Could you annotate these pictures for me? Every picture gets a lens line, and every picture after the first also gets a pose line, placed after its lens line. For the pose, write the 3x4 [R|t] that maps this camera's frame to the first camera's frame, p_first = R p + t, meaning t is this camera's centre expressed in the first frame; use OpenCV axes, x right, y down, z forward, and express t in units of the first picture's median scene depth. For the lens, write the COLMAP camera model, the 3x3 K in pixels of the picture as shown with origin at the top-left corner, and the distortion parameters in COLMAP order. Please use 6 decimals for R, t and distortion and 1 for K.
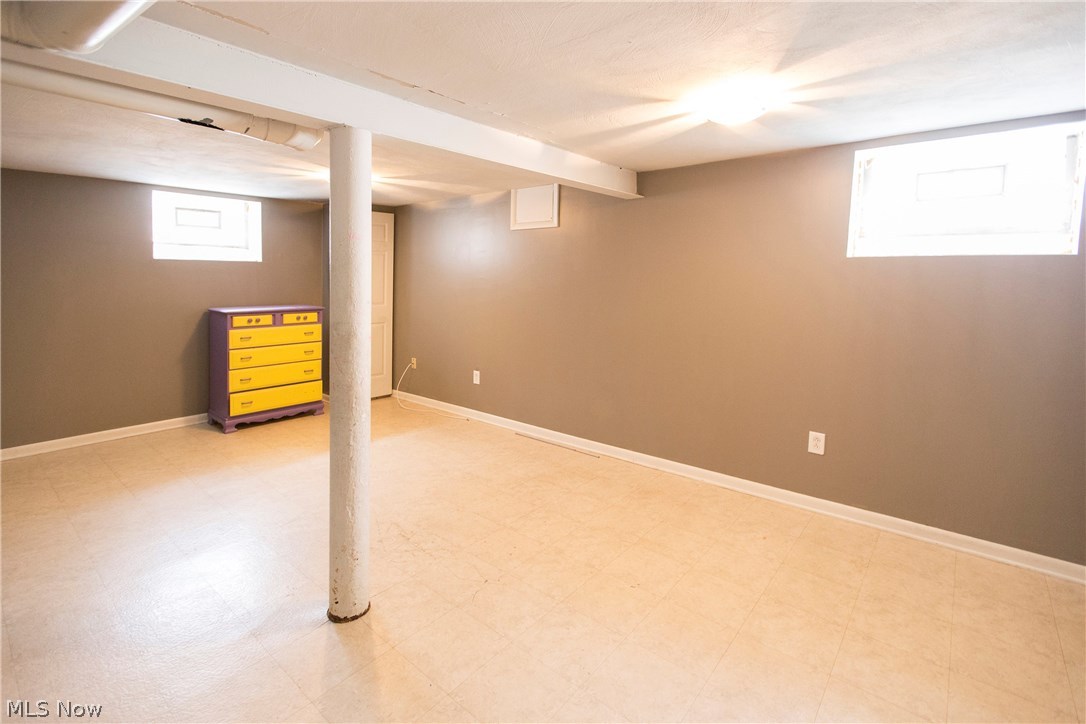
lens RADIAL K [[498.5, 0, 511.4], [0, 498.5, 298.7], [0, 0, 1]] dist [0.001015, -0.000214]
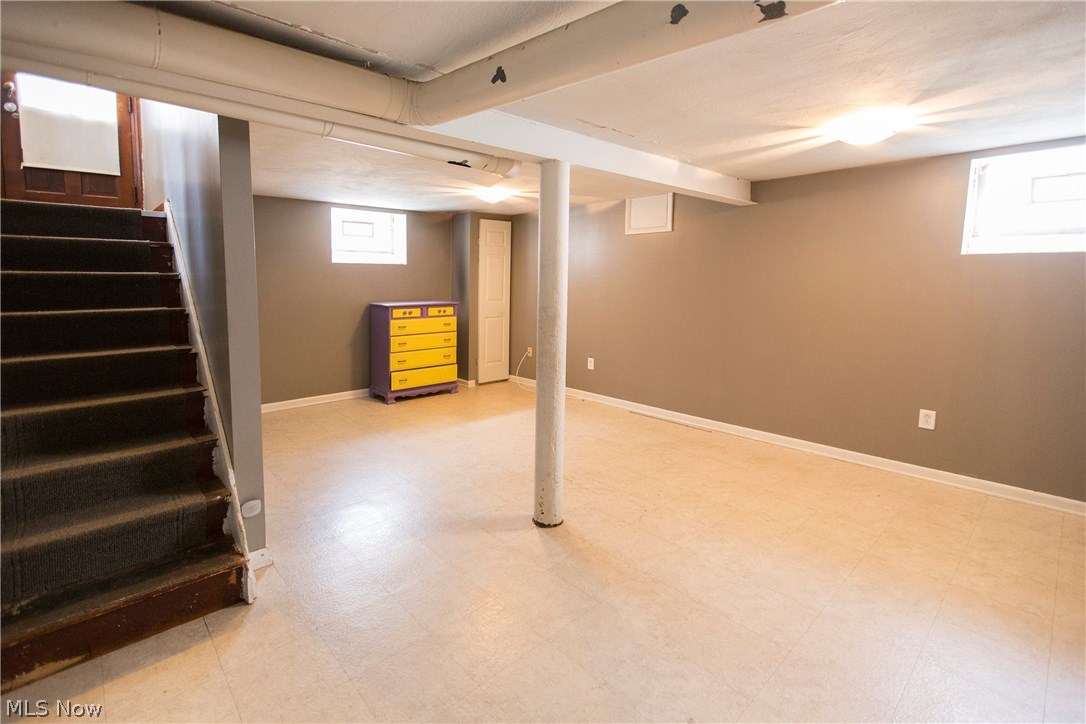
lens RADIAL K [[482.6, 0, 506.5], [0, 482.6, 311.3], [0, 0, 1]] dist [0.000045, -0.001692]
pose [[0.990832, 0.004540, -0.135025, -0.152223], [-0.001559, 0.999753, 0.022177, 0.017189], [0.135093, -0.021763, 0.990594, -0.169137]]
